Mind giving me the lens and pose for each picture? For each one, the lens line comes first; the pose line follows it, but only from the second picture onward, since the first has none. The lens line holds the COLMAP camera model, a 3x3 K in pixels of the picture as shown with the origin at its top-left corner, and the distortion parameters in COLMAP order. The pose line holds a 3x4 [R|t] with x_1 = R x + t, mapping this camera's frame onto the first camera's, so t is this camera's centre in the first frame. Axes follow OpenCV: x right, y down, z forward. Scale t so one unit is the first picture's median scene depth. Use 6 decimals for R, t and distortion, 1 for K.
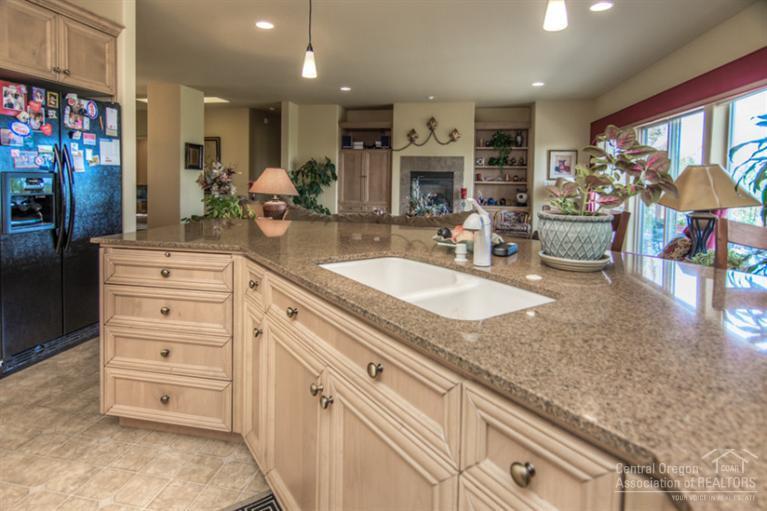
lens RADIAL K [[411.5, 0, 384.3], [0, 411.5, 193.0], [0, 0, 1]] dist [-0.001376, -0.000190]
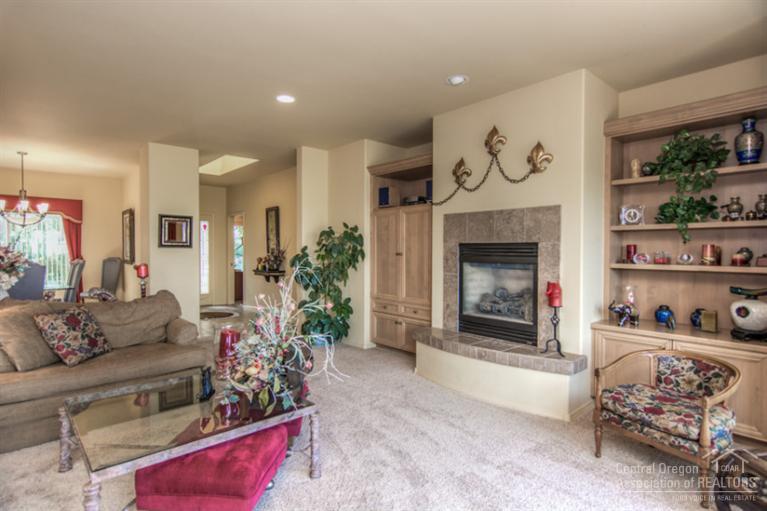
lens RADIAL K [[406.1, 0, 383.5], [0, 406.1, 255.5], [0, 0, 1]] dist [-0.005123, -0.000654]
pose [[0.794904, -0.004631, -0.606718, 0.346810], [-0.011026, 0.999695, -0.022077, -0.030275], [0.606635, 0.024239, 0.794611, 0.651444]]
